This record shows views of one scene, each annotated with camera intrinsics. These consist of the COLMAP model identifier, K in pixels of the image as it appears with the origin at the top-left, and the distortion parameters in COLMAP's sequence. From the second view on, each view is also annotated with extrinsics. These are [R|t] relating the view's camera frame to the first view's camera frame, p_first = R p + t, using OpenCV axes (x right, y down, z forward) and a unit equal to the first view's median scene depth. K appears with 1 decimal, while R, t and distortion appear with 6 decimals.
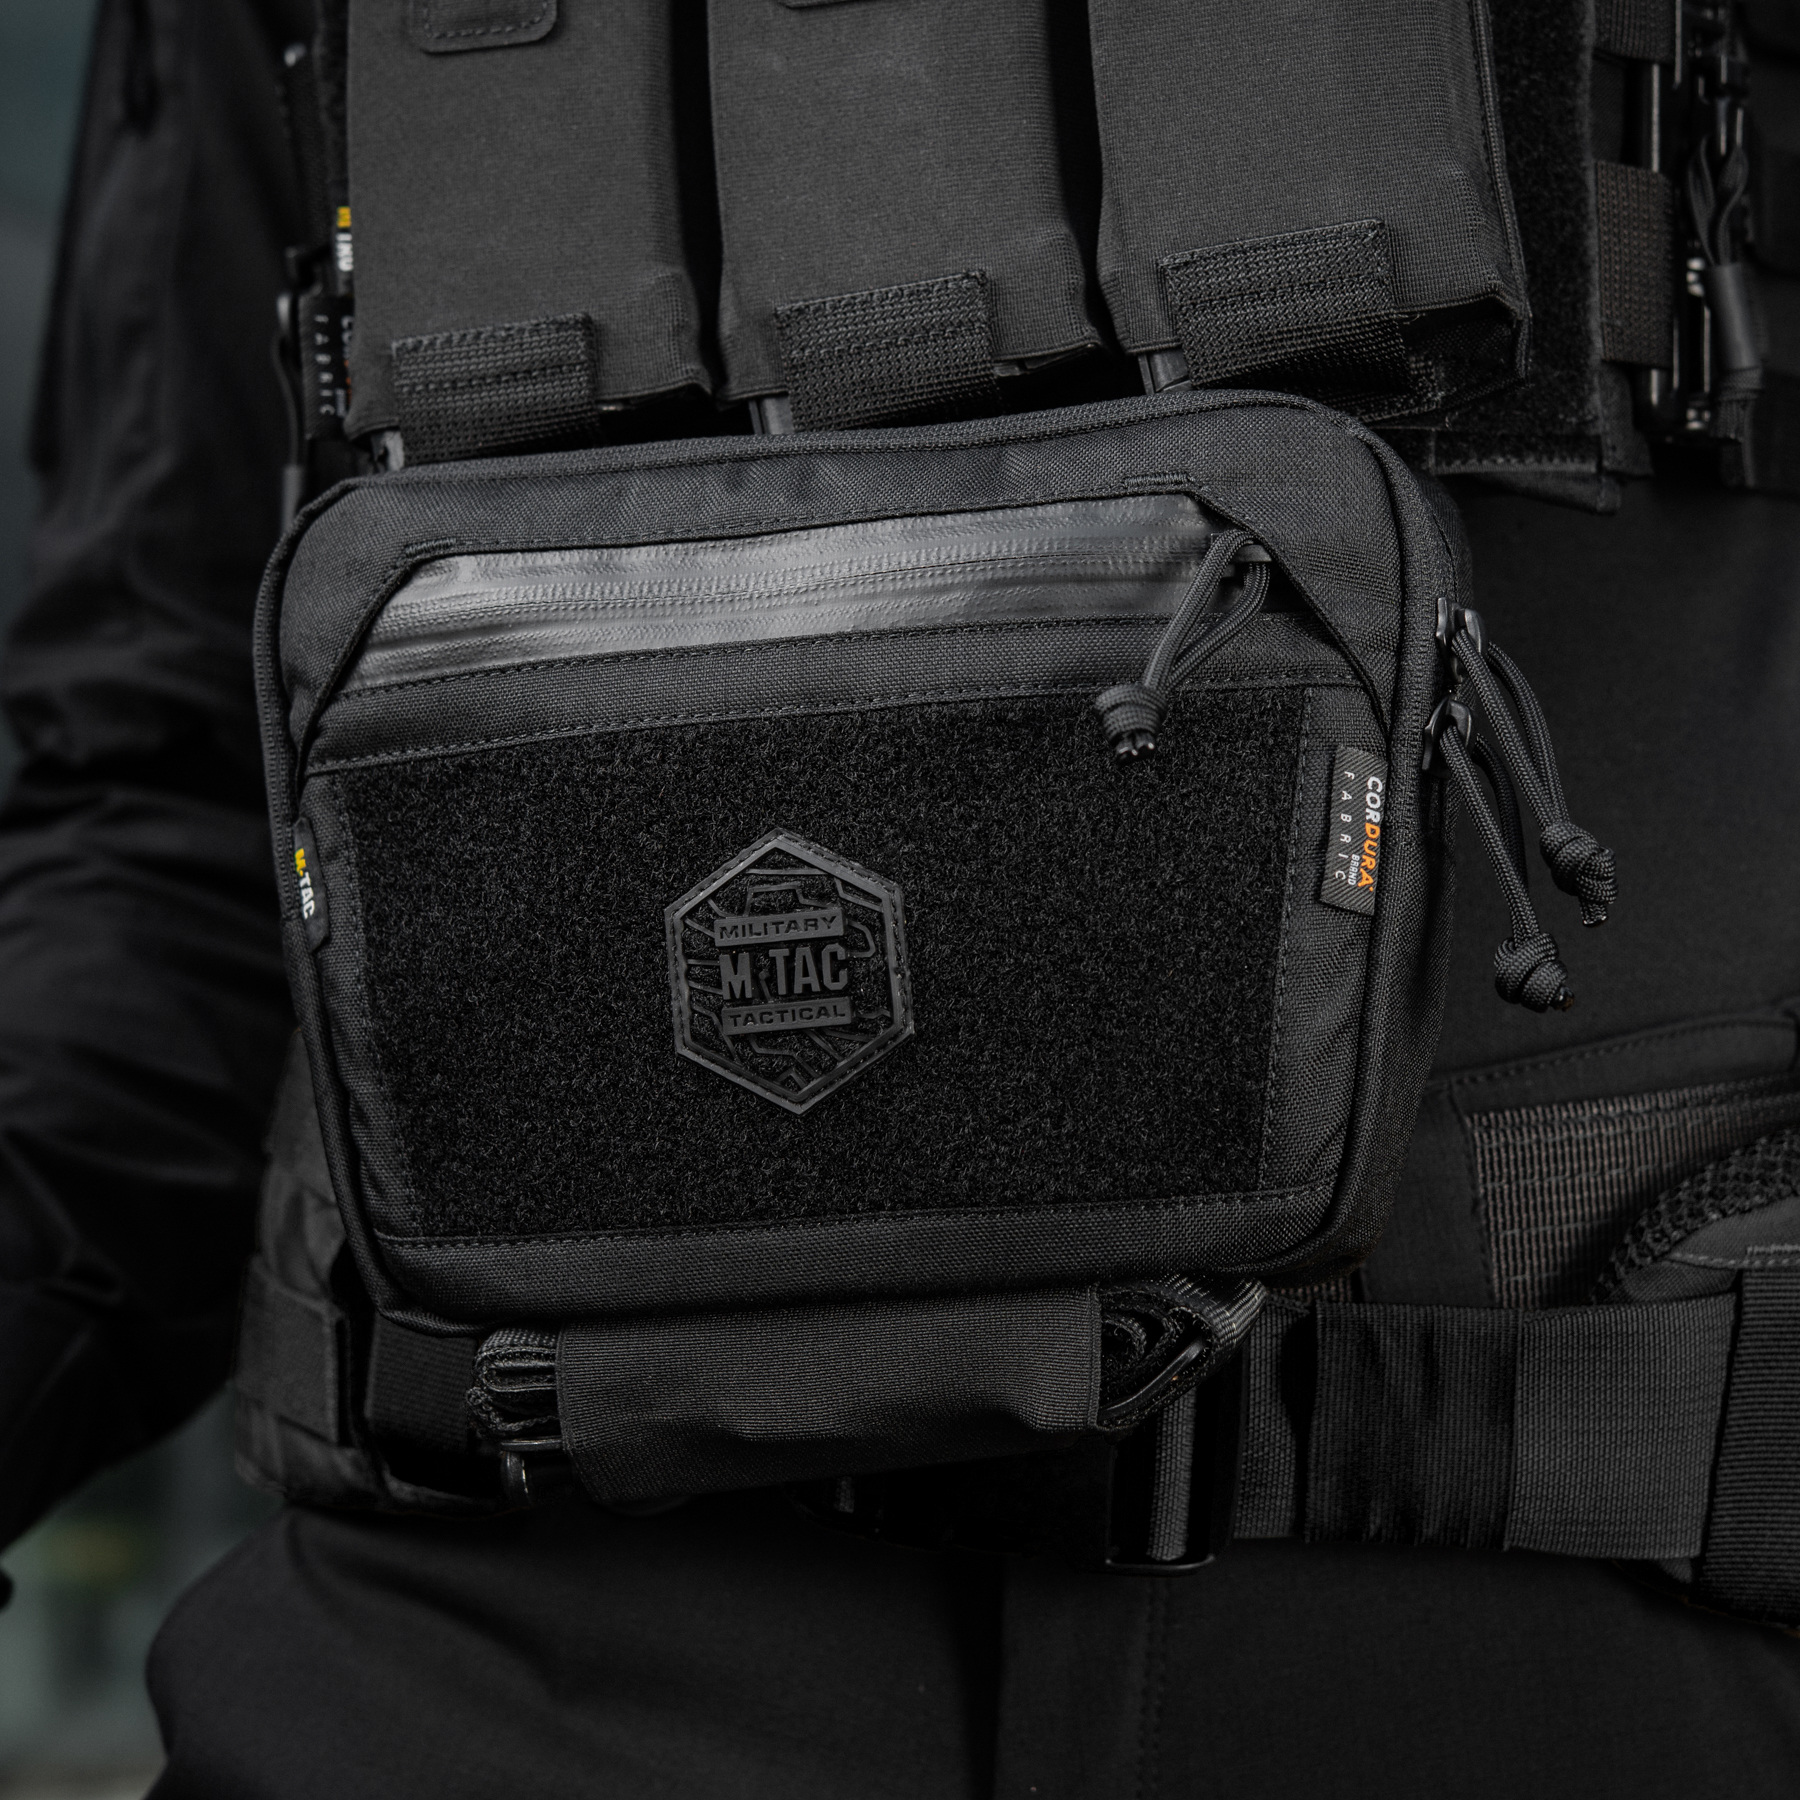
lens RADIAL K [[4925.8, 0, 968.2], [0, 4925.8, 828.0], [0, 0, 1]] dist [-0.064421, 0.000000]
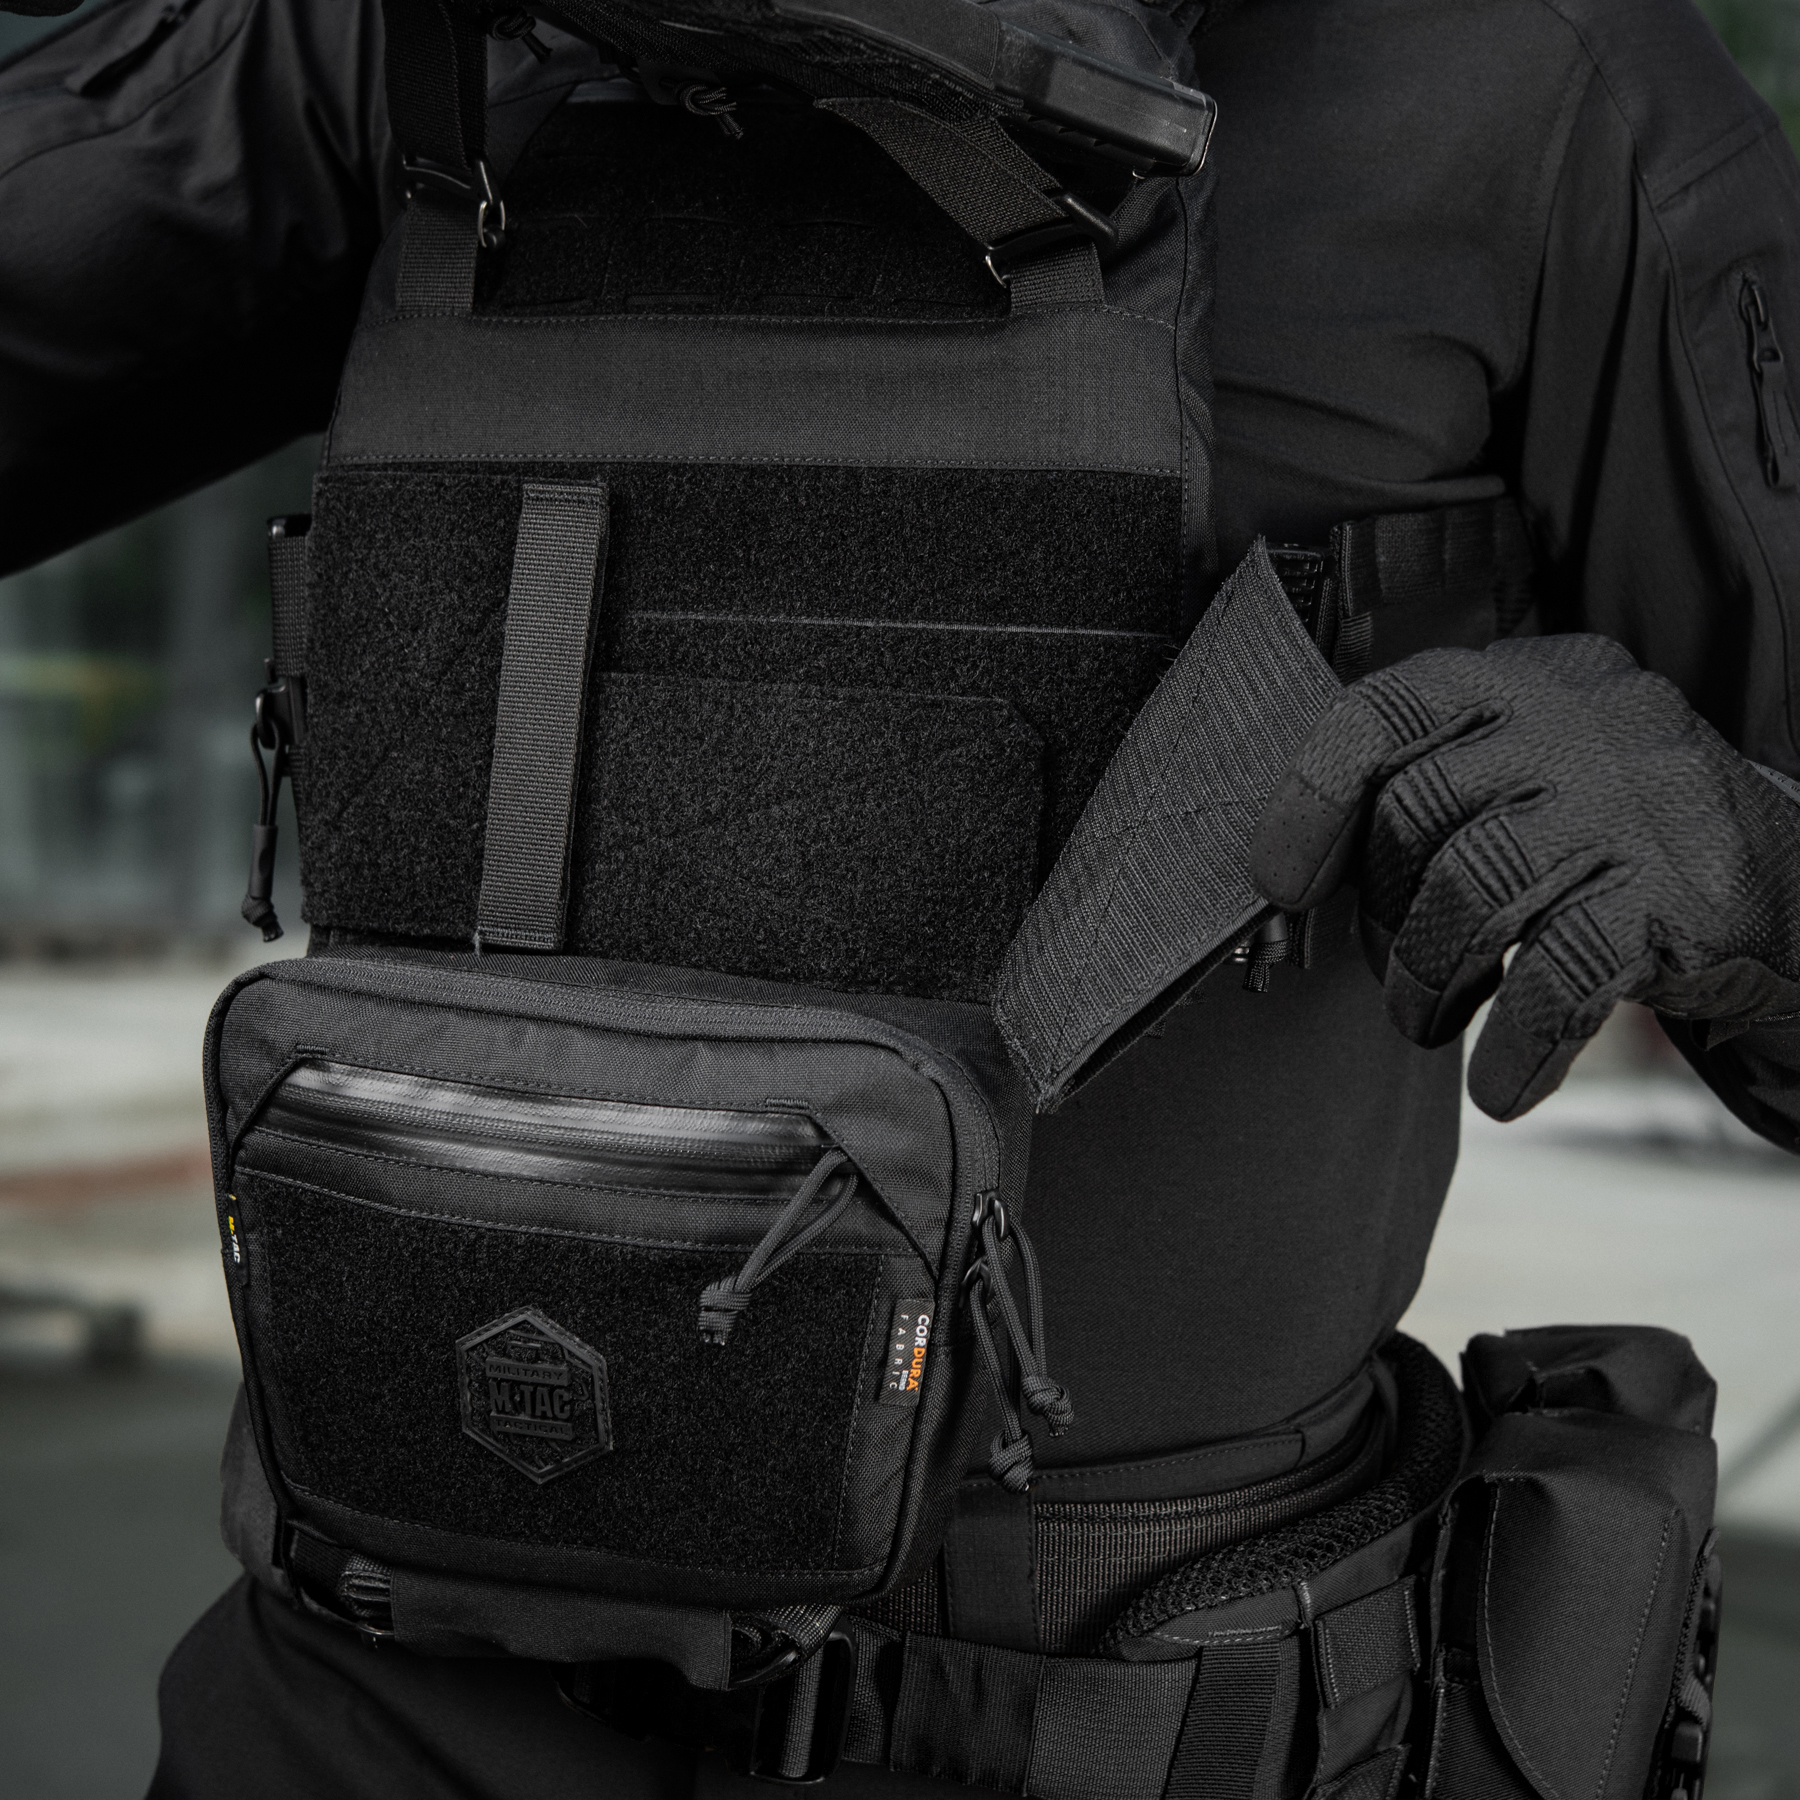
lens RADIAL K [[4925.8, 0, 910.5], [0, 4925.8, 905.6], [0, 0, 1]] dist [-0.064421, 0.000000]
pose [[0.994834, 0.064698, -0.078231, 0.185561], [-0.034322, 0.939585, 0.340590, -0.626758], [0.095541, -0.336145, 0.936952, -0.343380]]
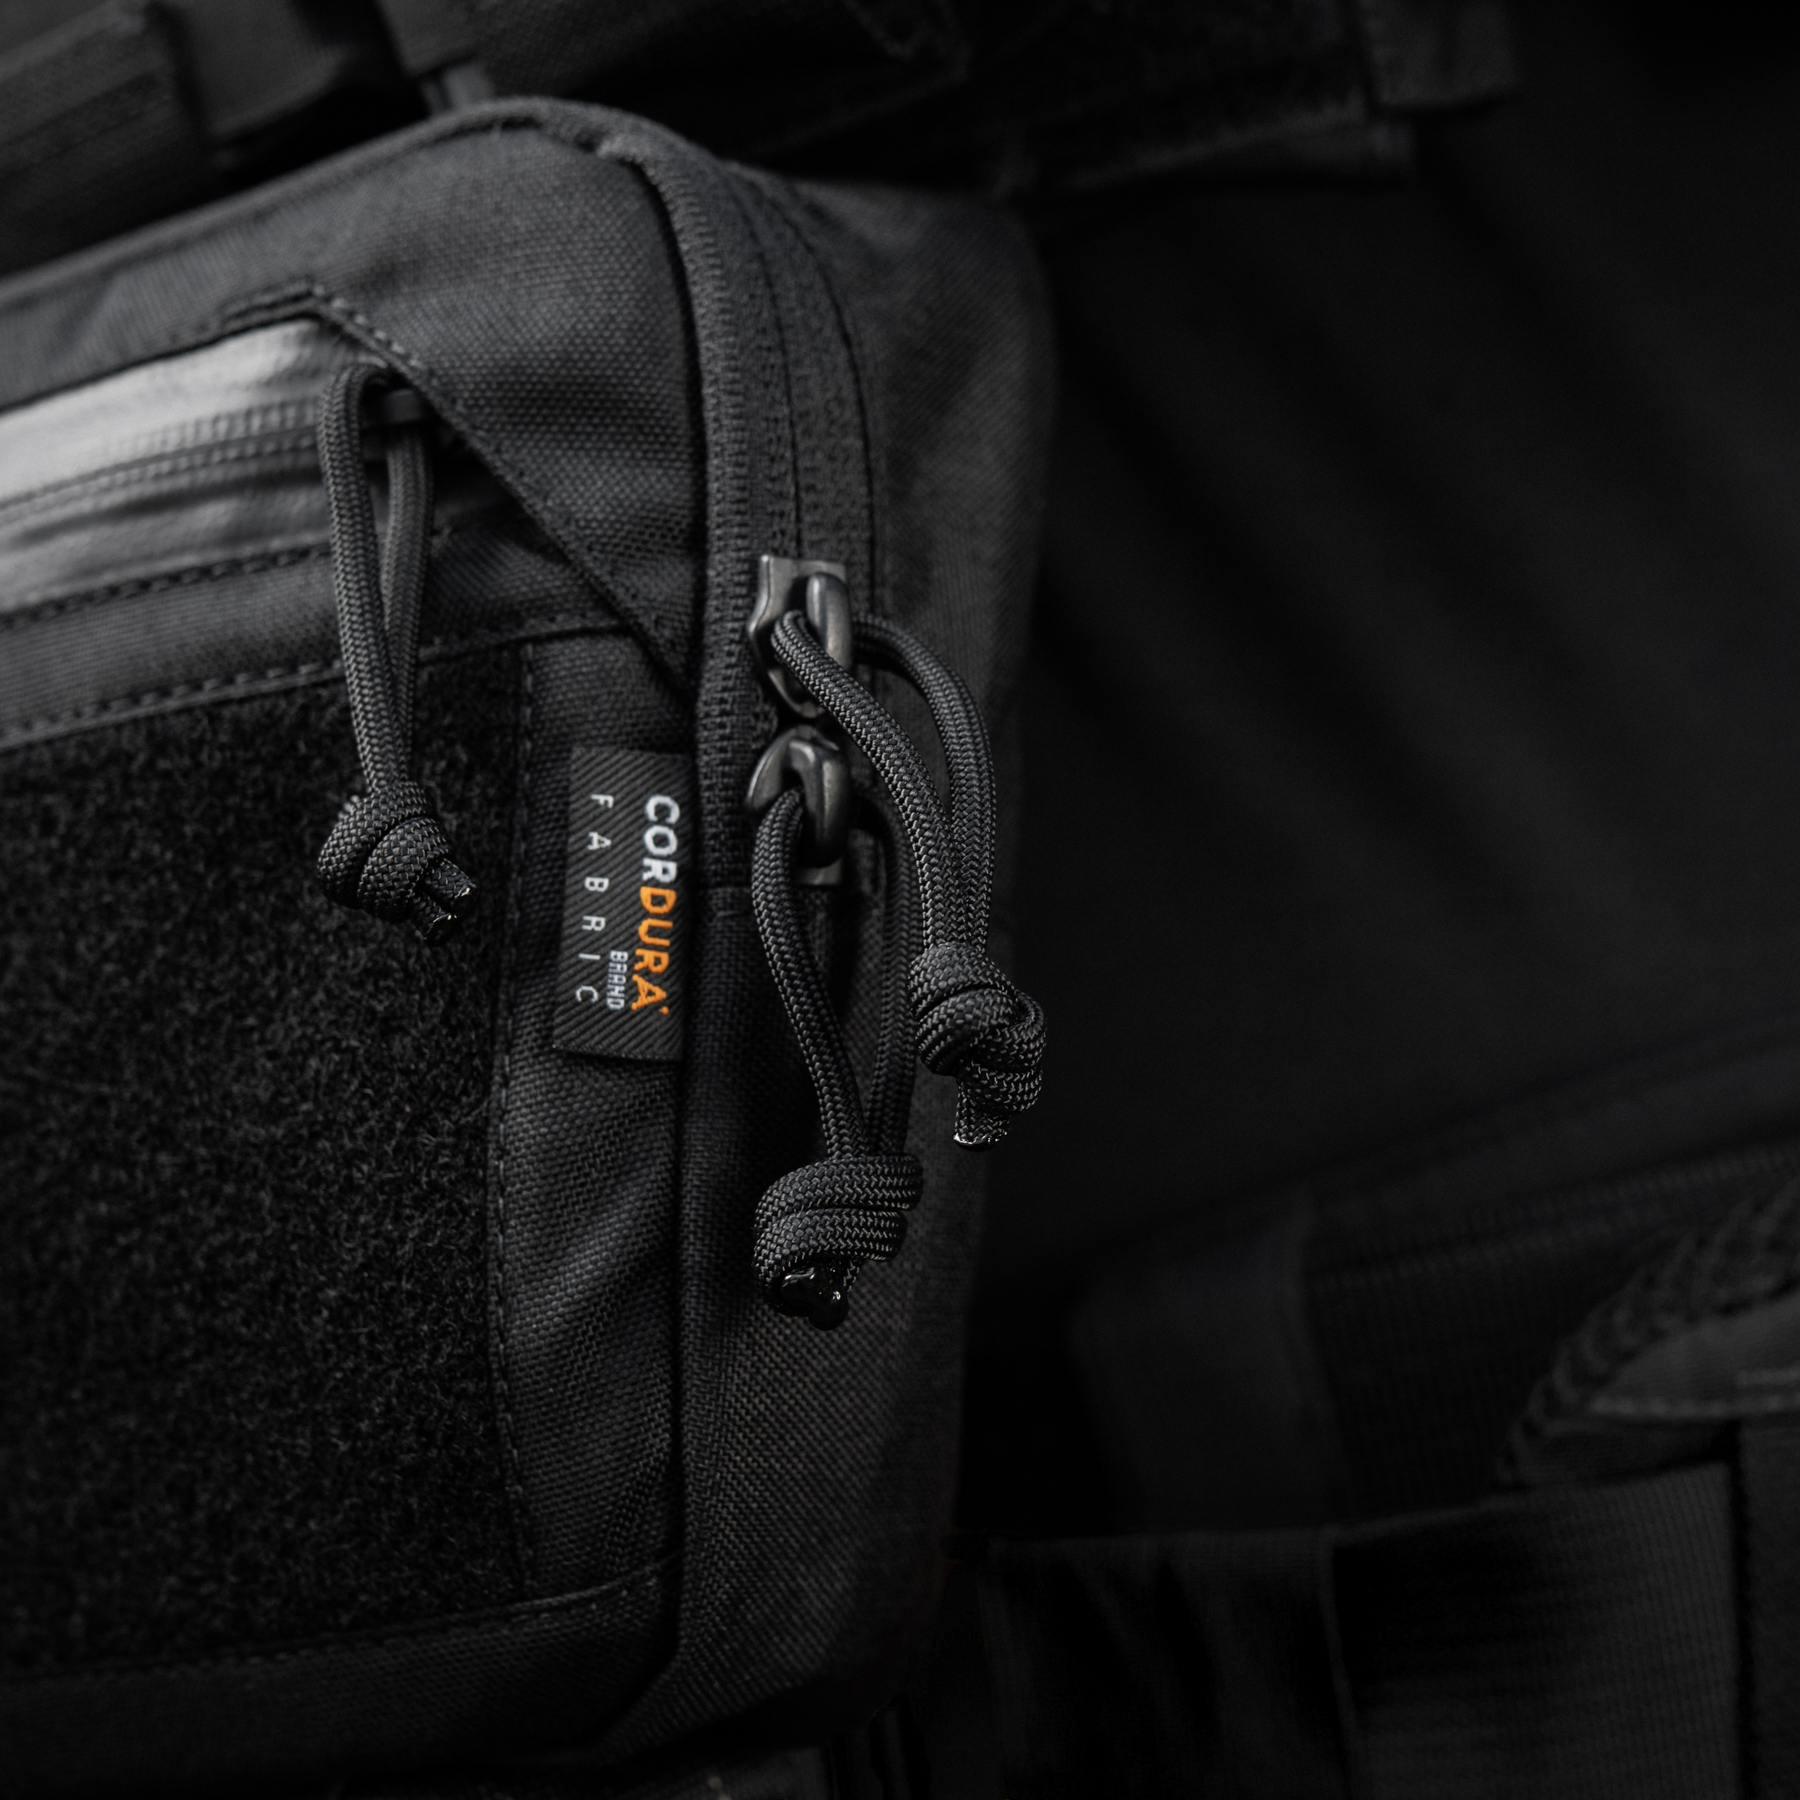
lens RADIAL K [[4925.8, 0, 896.2], [0, 4925.8, 899.8], [0, 0, 1]] dist [-0.064421, 0.000000]
pose [[0.919375, -0.125922, -0.372684, 0.298054], [0.137076, 0.990554, 0.003466, 0.002298], [0.368728, -0.054272, 0.927952, 0.520436]]
